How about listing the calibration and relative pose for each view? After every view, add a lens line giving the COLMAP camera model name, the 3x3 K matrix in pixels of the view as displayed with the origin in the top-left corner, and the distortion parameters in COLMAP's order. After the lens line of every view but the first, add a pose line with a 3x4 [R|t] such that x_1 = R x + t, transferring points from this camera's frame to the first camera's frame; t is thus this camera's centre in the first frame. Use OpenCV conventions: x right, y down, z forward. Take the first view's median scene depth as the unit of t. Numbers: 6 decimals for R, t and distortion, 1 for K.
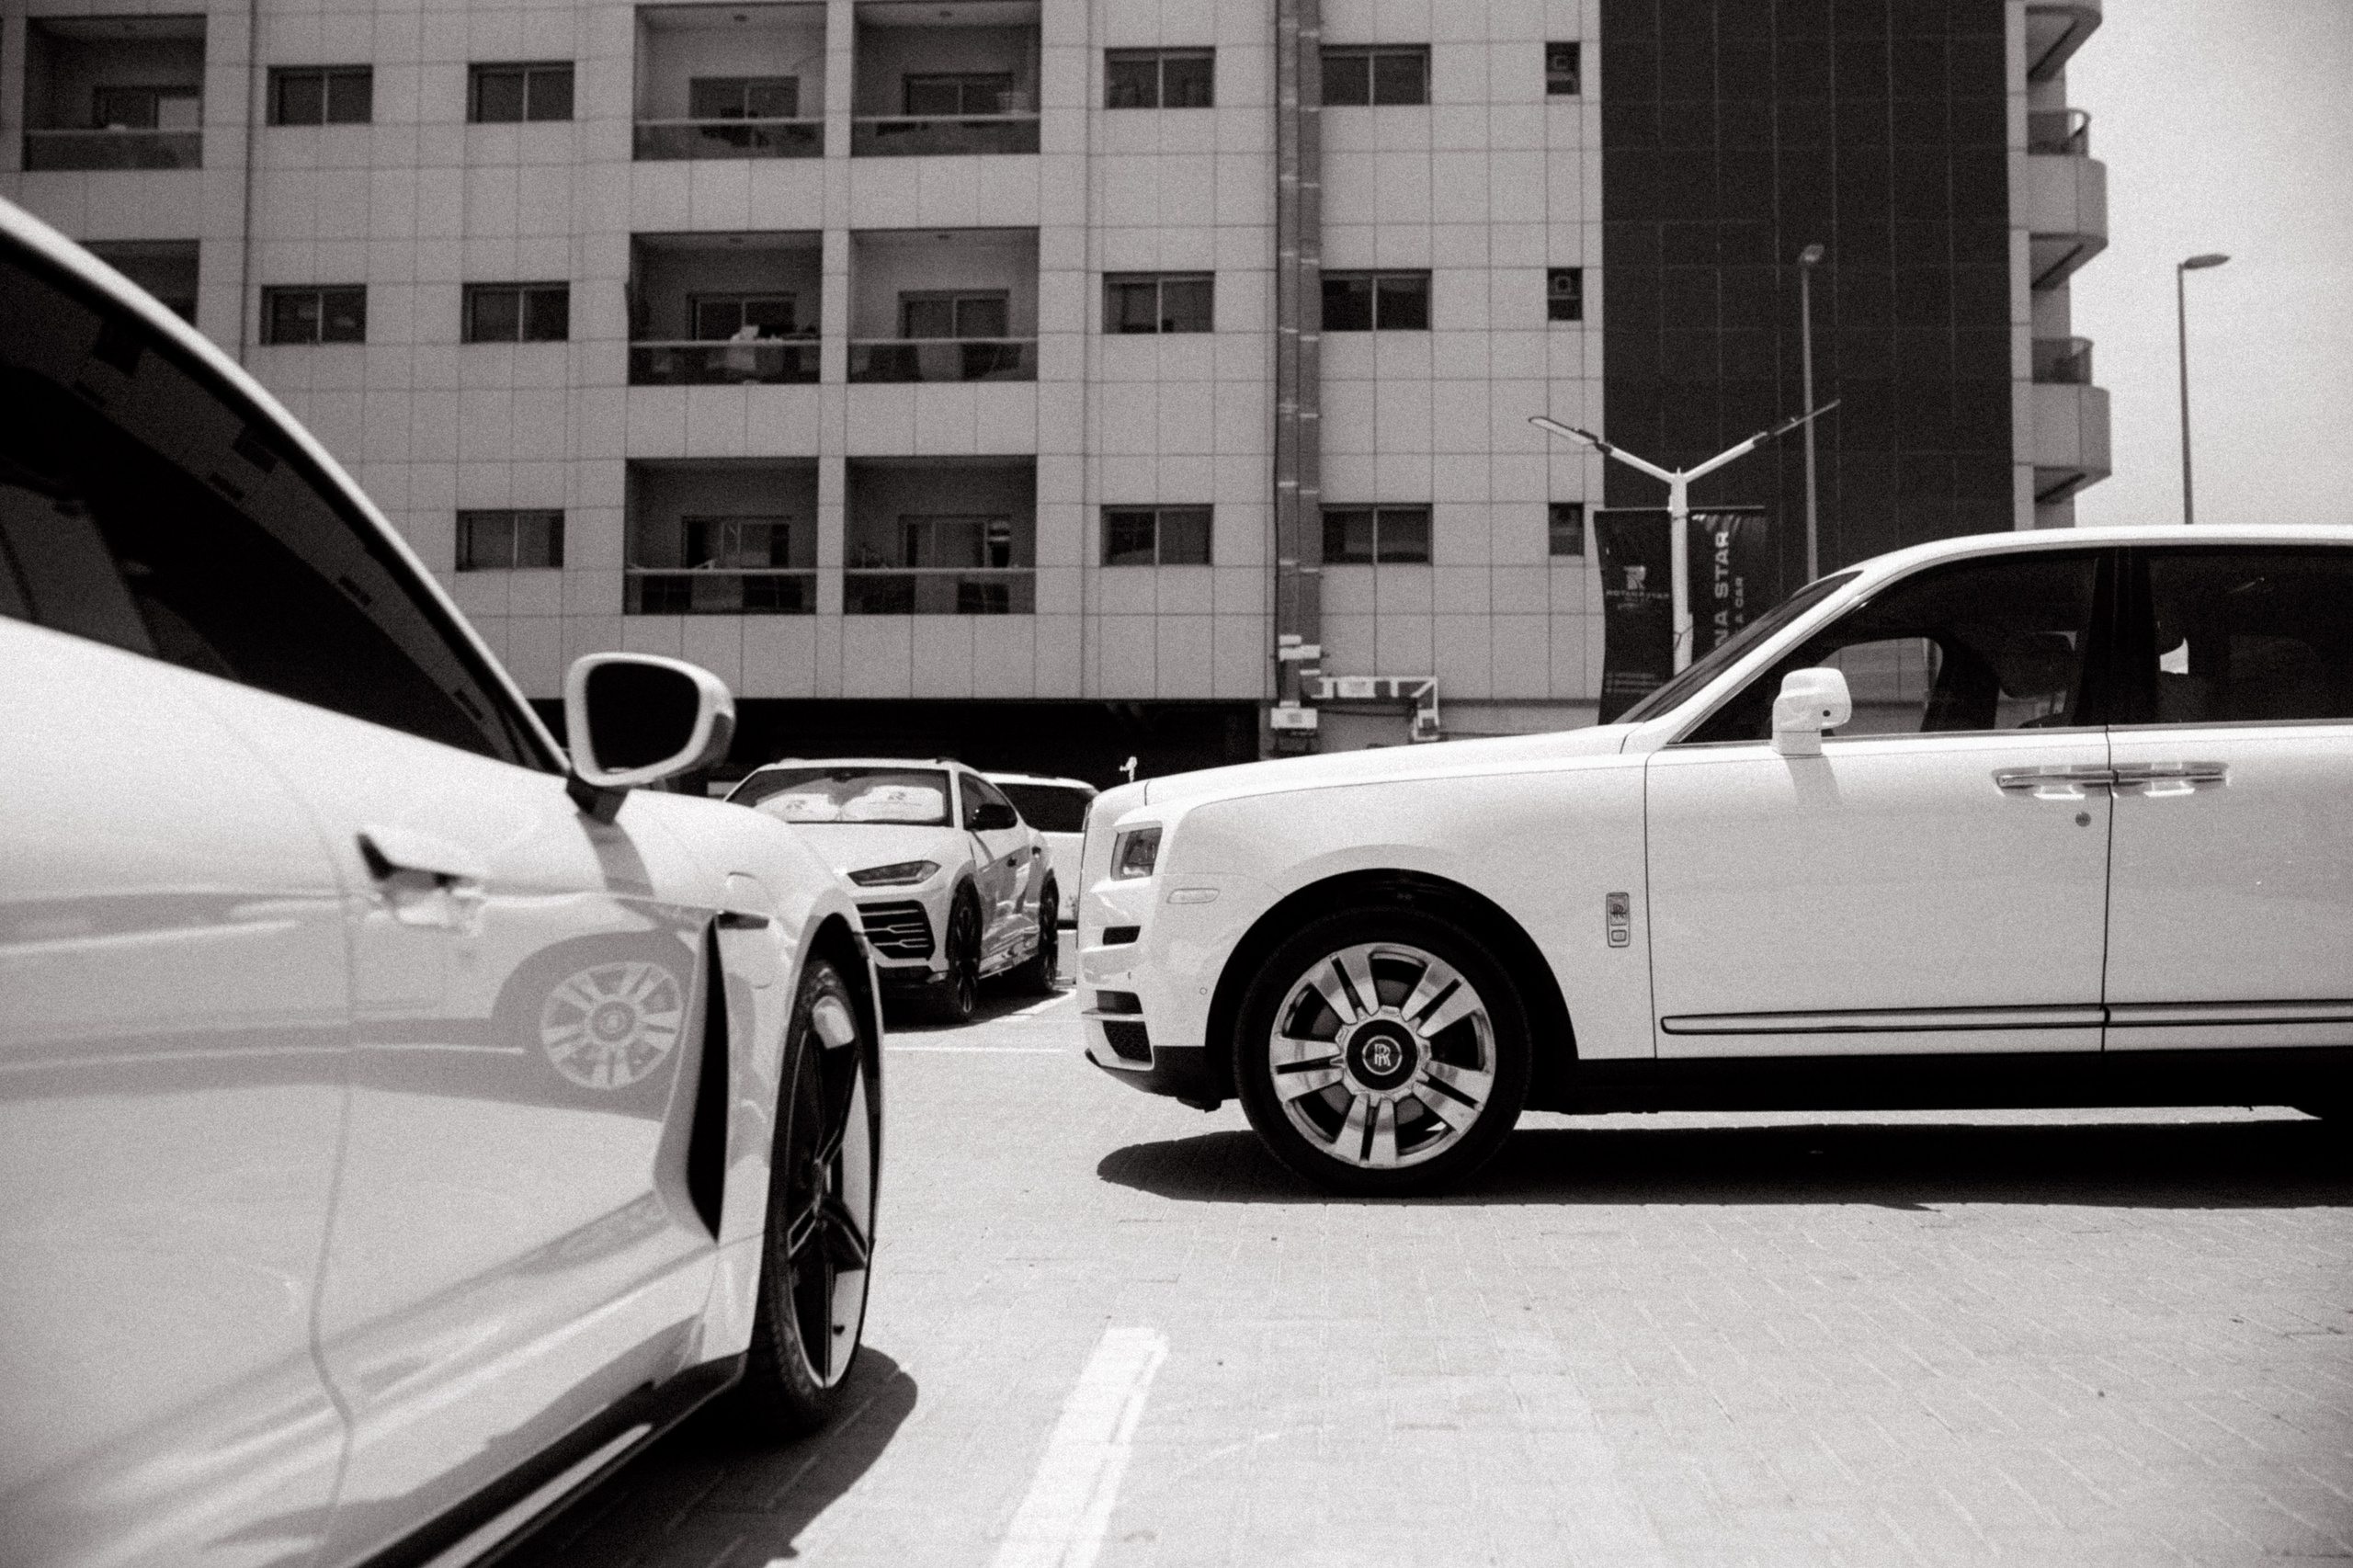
lens RADIAL K [[2320.2, 0, 1178.2], [0, 2320.2, 791.5], [0, 0, 1]] dist [0.017576, 0.000000]
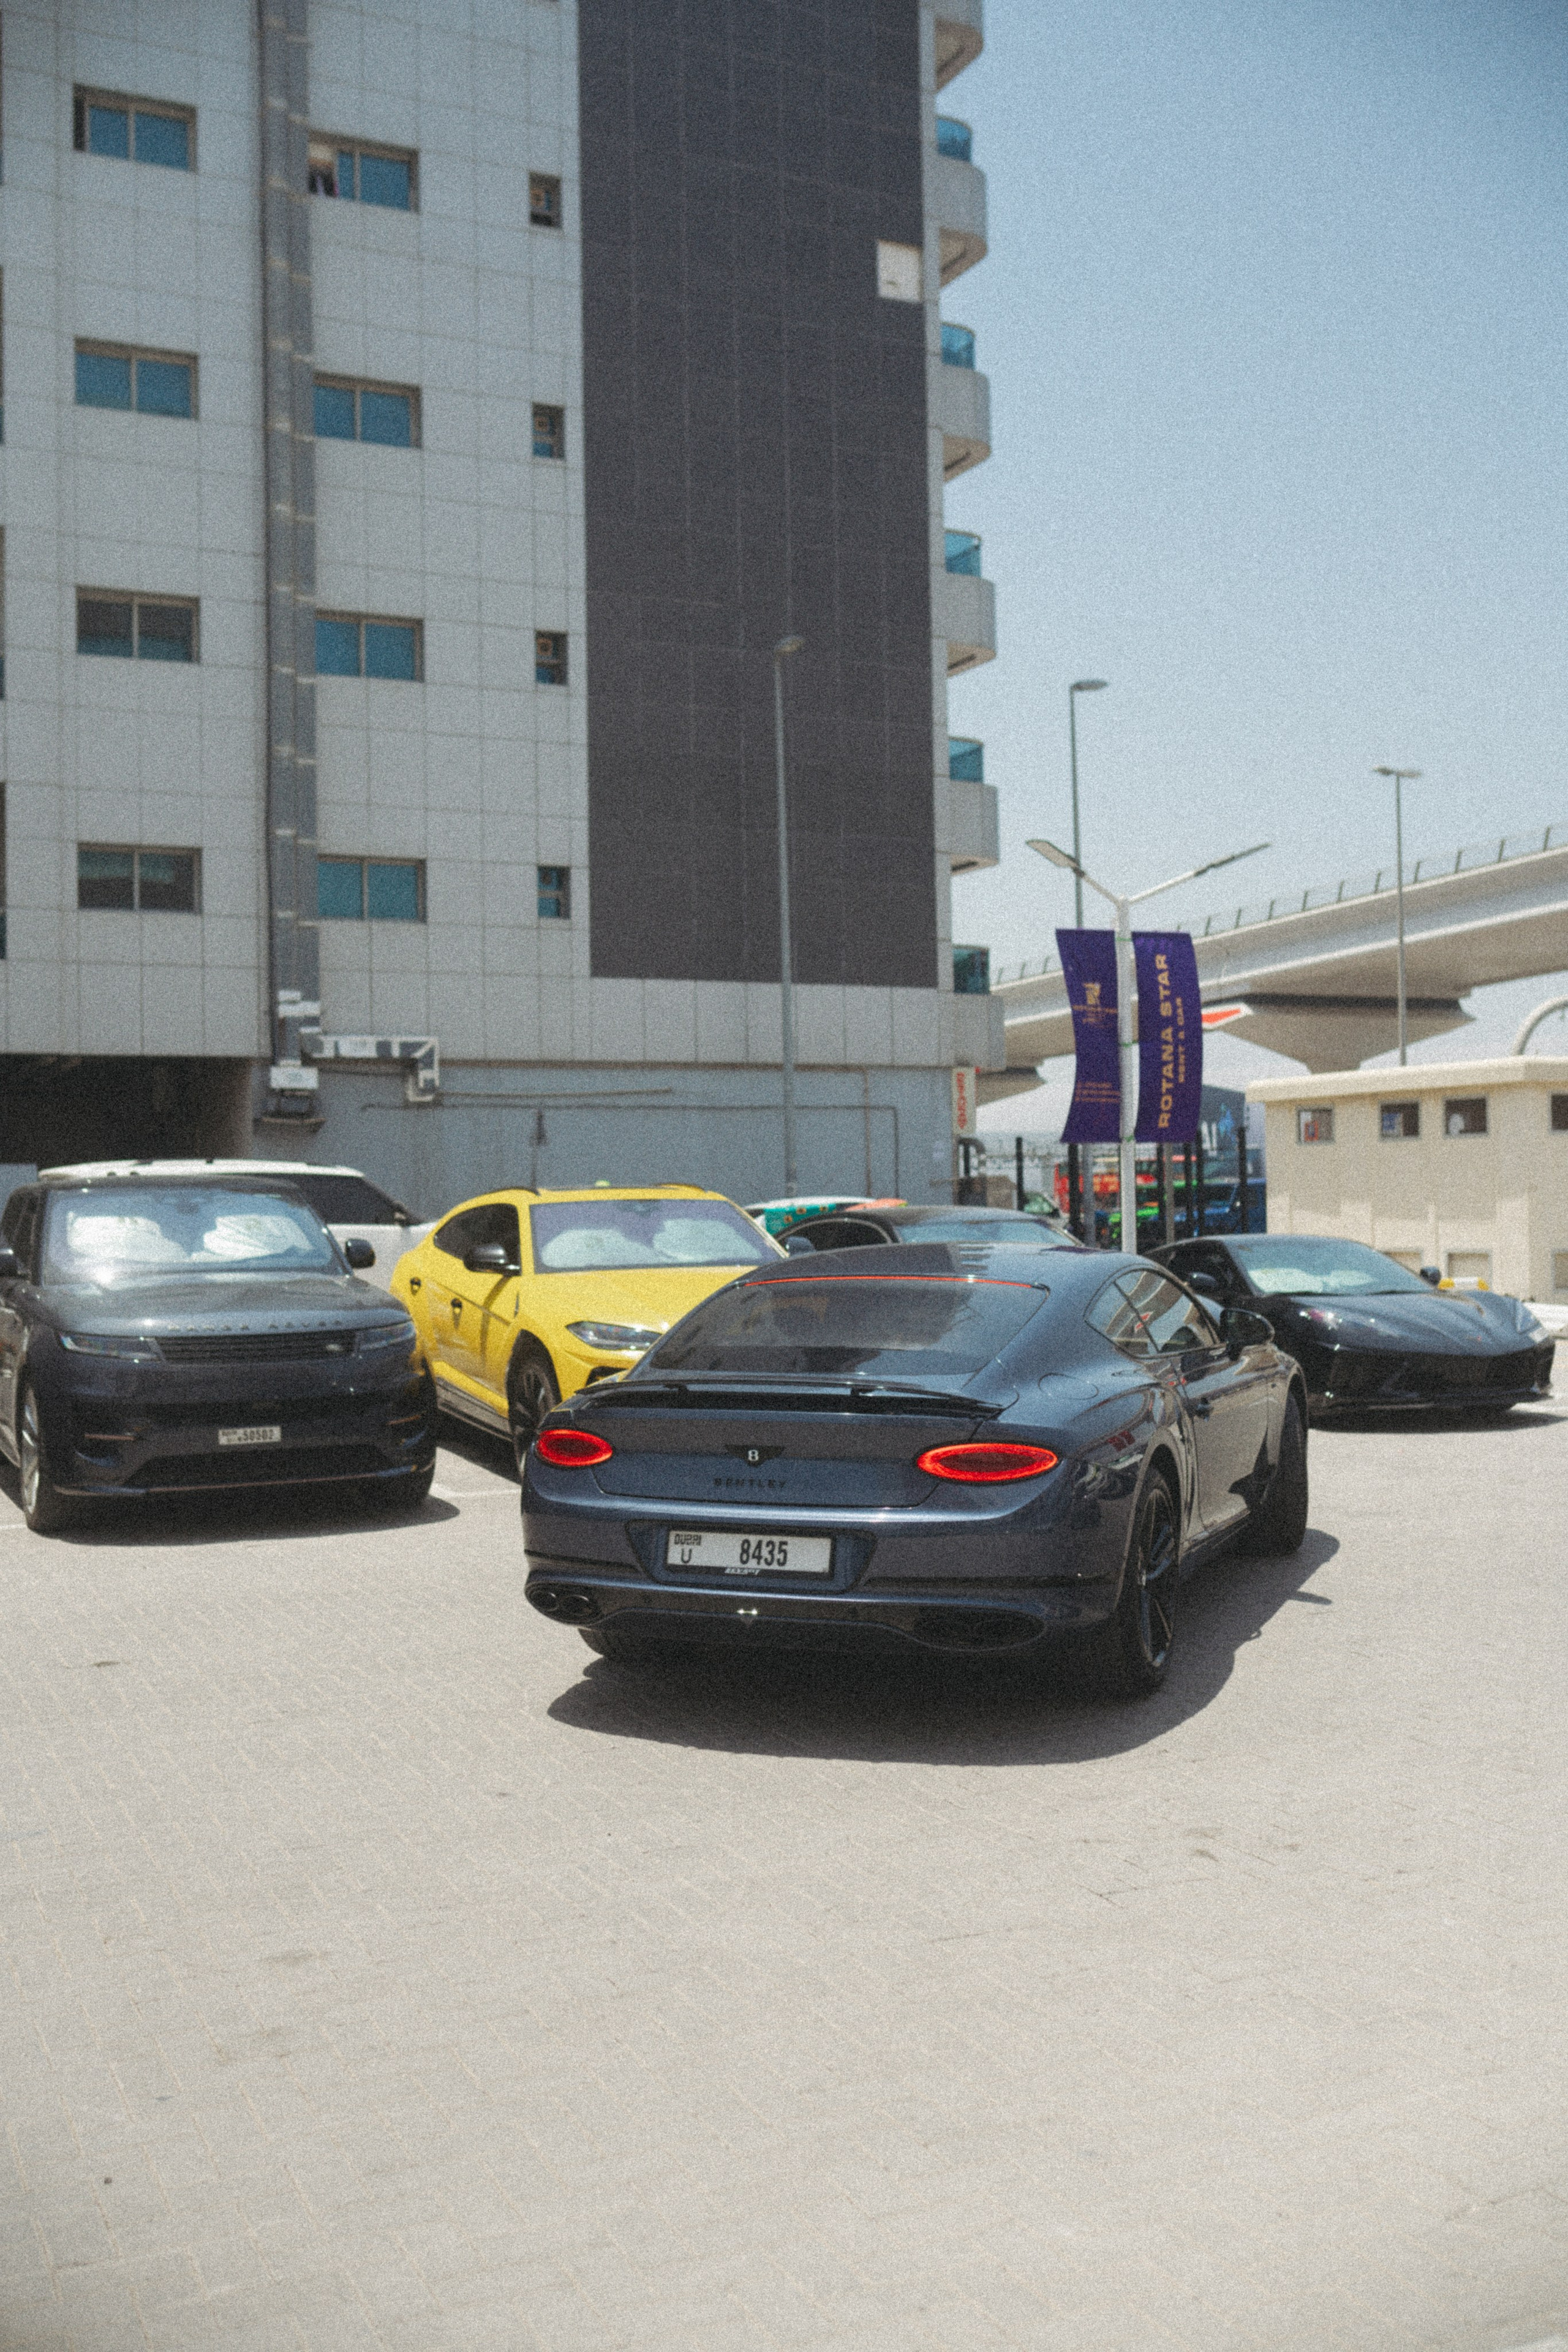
lens RADIAL K [[2319.3, 0, 786.6], [0, 2319.3, 1171.0], [0, 0, 1]] dist [0.017576, 0.000000]
pose [[0.875182, -0.015218, 0.483554, -0.235125], [0.000387, 0.999527, 0.030757, -0.022552], [-0.483793, -0.026731, 0.874774, 0.063059]]
